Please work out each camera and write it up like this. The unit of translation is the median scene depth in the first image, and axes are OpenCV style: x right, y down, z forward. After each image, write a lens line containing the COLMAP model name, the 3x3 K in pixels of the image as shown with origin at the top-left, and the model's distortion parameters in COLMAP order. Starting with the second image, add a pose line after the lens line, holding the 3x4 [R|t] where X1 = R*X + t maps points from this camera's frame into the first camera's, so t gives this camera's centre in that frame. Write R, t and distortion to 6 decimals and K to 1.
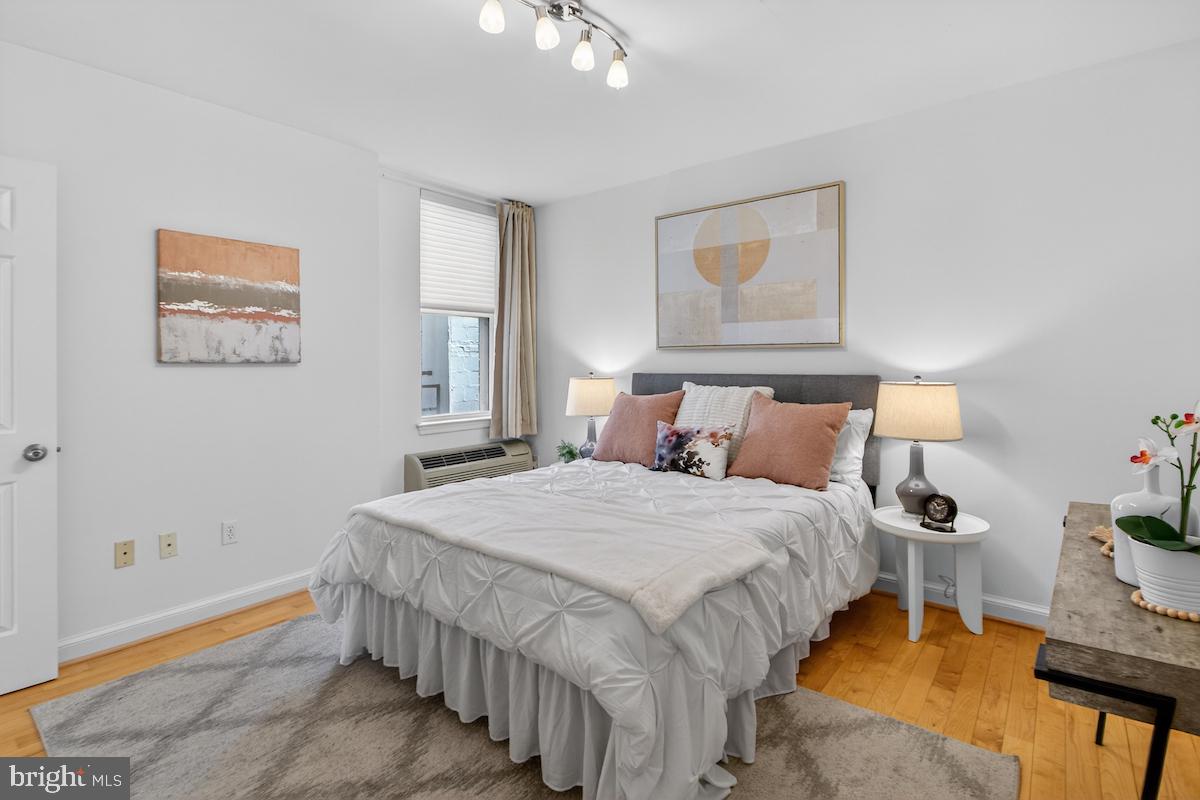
lens RADIAL K [[558.0, 0, 659.7], [0, 558.0, 363.7], [0, 0, 1]] dist [0.007843, -0.000434]
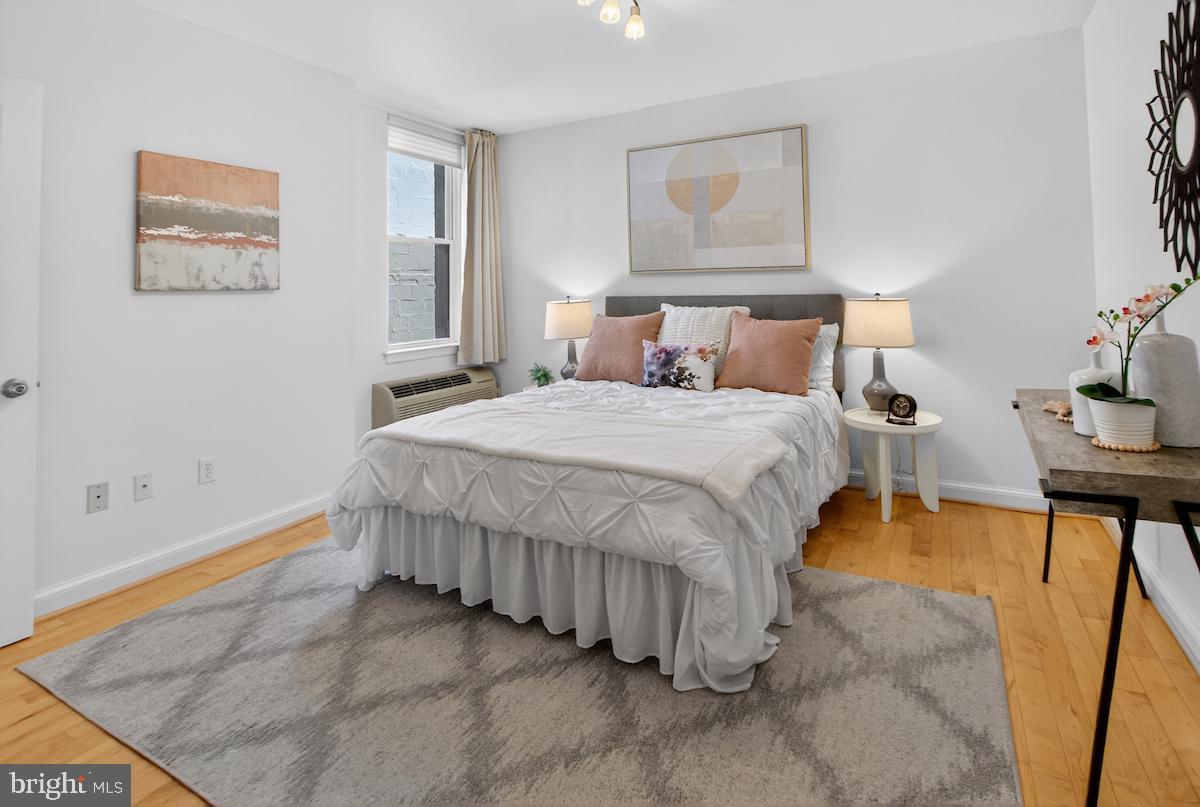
lens RADIAL K [[569.6, 0, 660.9], [0, 569.6, 267.7], [0, 0, 1]] dist [0.002805, 0.000779]
pose [[0.986035, -0.006873, 0.166395, -0.214891], [0.013674, 0.999116, -0.039761, 0.011453], [-0.165974, 0.041481, 0.985257, -0.113914]]
